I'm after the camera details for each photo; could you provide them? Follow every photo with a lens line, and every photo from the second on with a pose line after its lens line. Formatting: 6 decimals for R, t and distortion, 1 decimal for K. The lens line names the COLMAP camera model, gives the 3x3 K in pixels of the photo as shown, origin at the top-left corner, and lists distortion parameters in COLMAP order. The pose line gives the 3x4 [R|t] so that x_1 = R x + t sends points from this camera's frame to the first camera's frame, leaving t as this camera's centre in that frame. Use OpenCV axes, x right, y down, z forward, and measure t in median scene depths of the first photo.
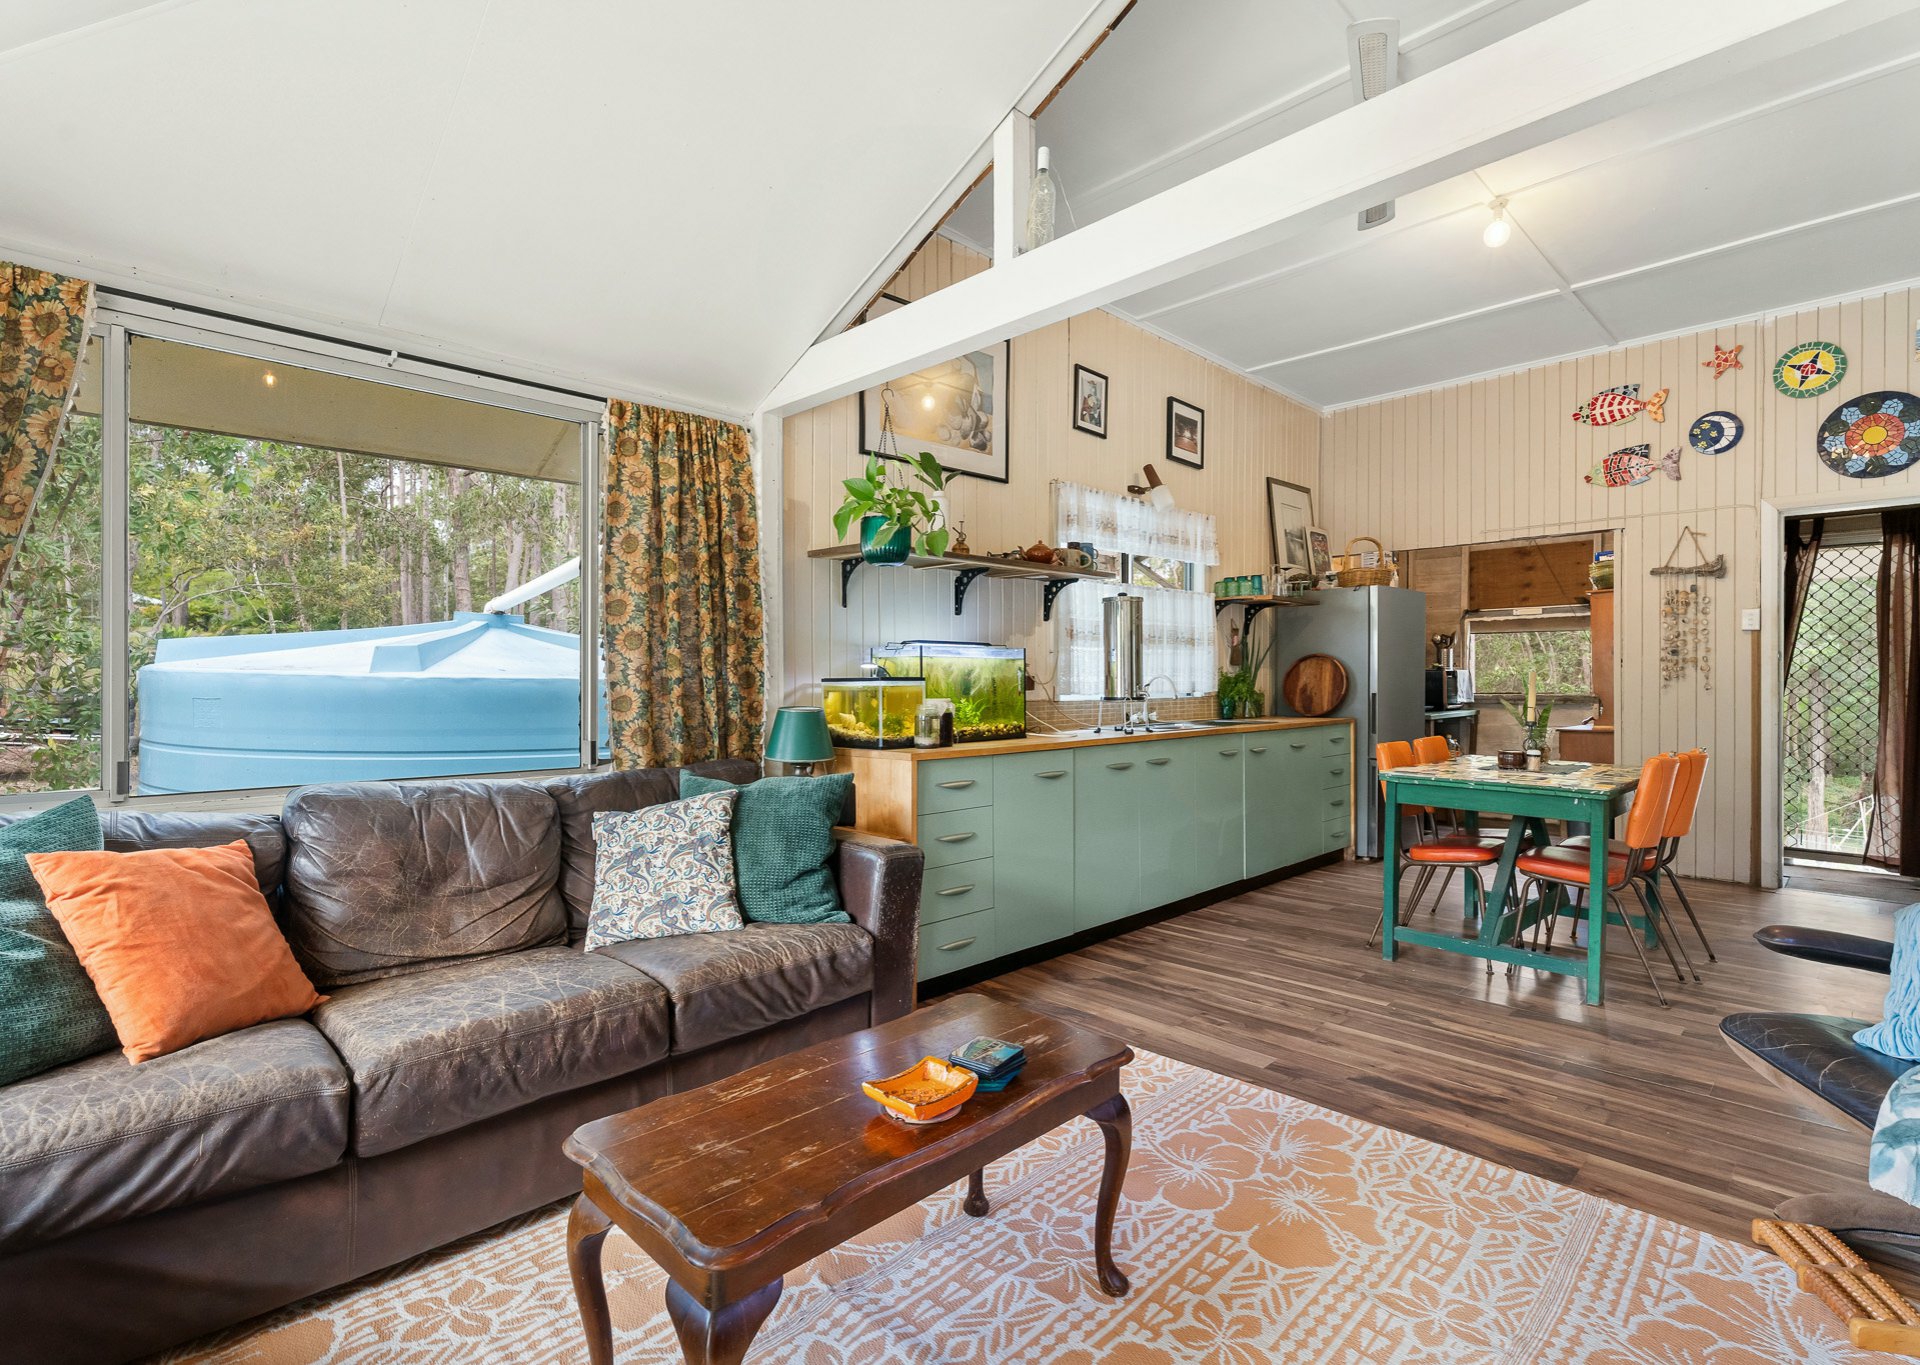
lens RADIAL K [[913.6, 0, 960.0], [0, 913.6, 682.5], [0, 0, 1]] dist [0.003278, 0.000120]
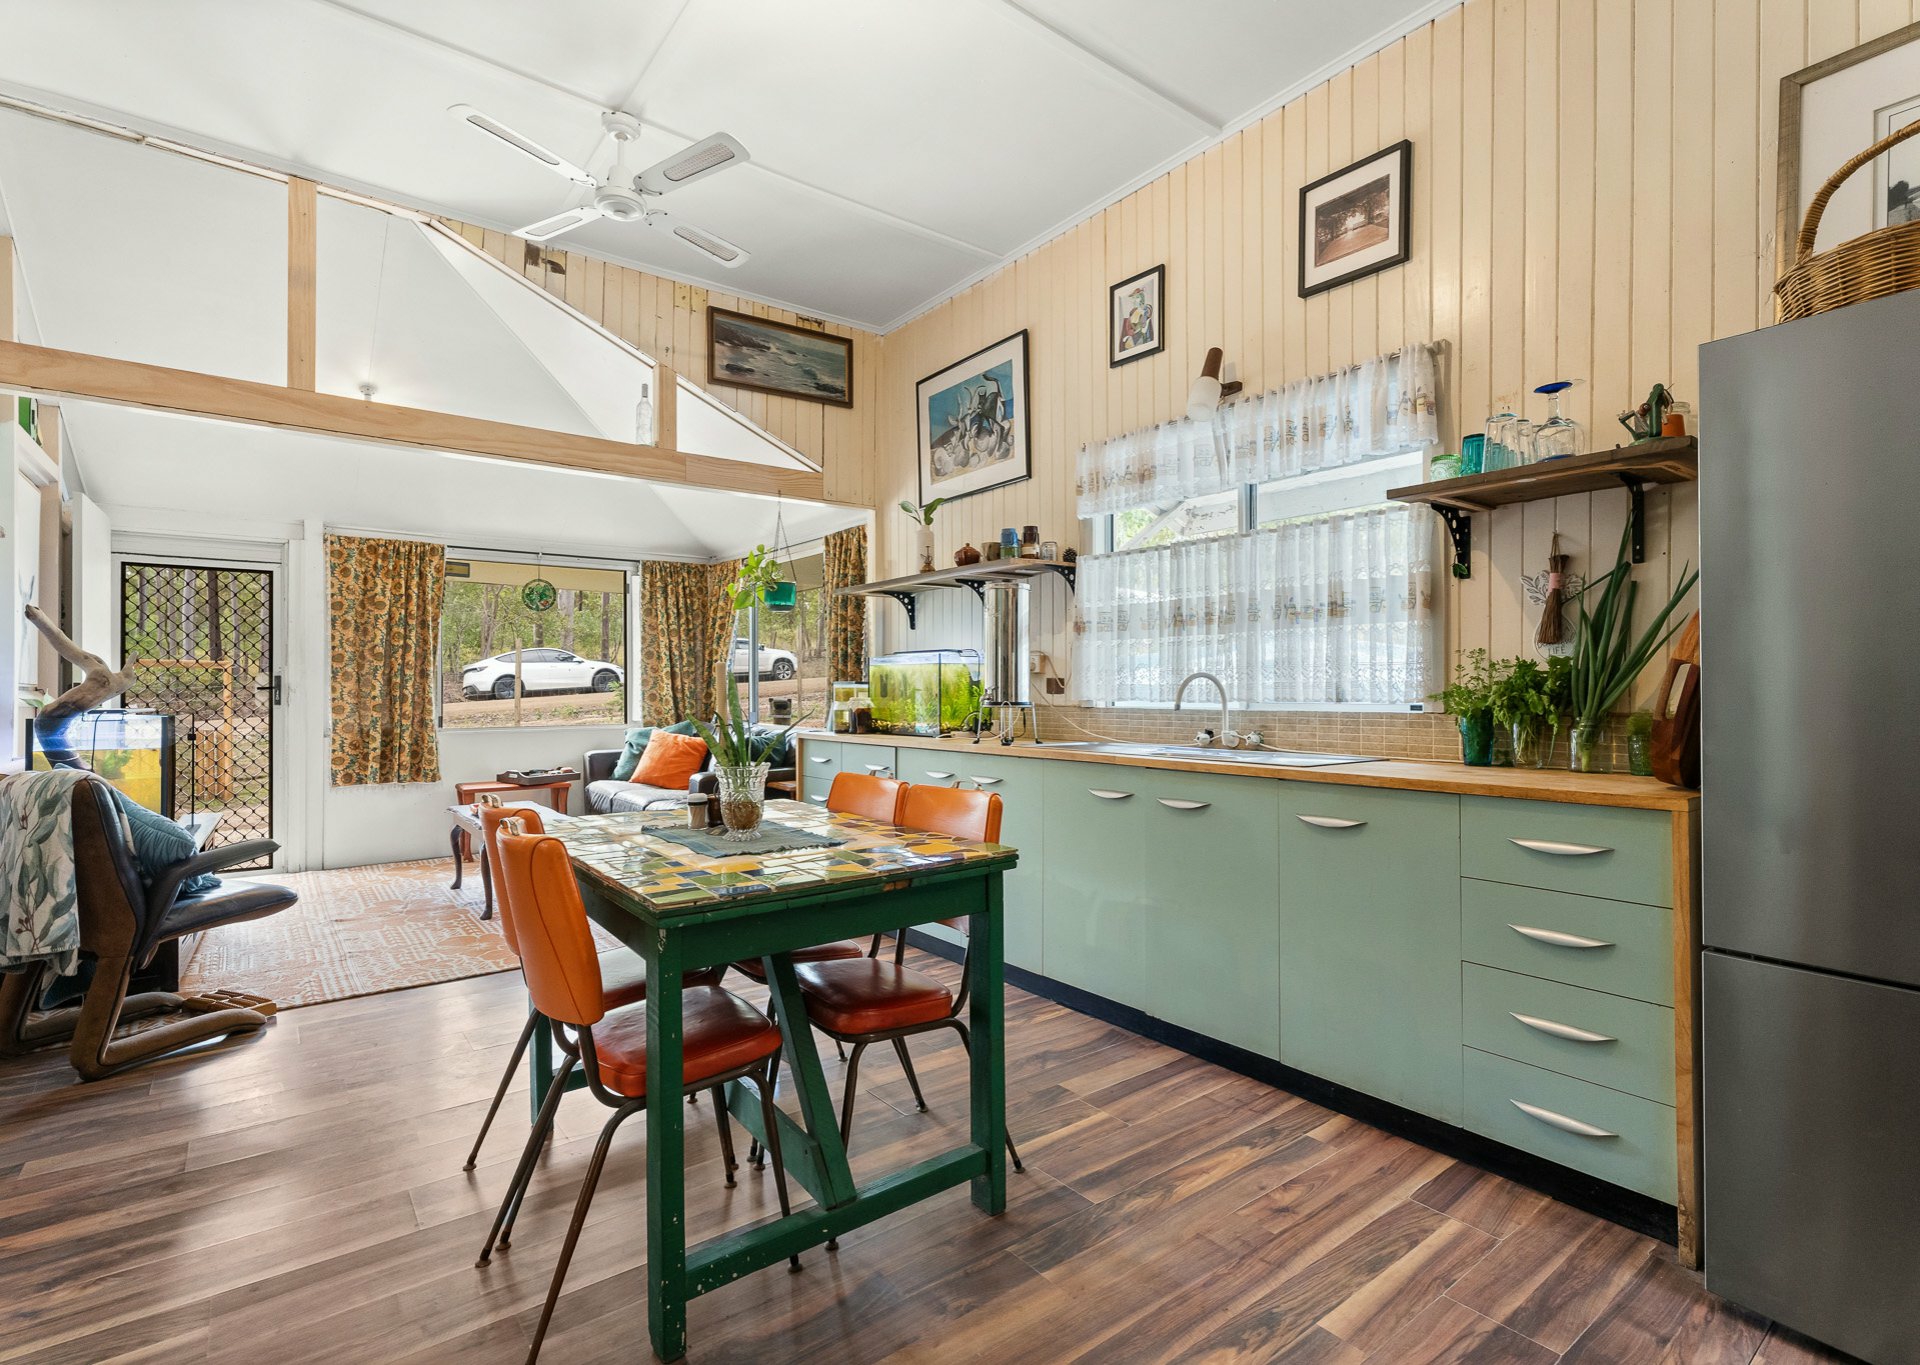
lens RADIAL K [[913.6, 0, 960.0], [0, 913.6, 682.5], [0, 0, 1]] dist [0.003278, 0.000120]
pose [[-0.131578, -0.005615, -0.991290, 0.904328], [-0.005174, 0.999974, -0.004978, 0.002539], [0.991292, 0.004474, -0.131604, 0.941738]]
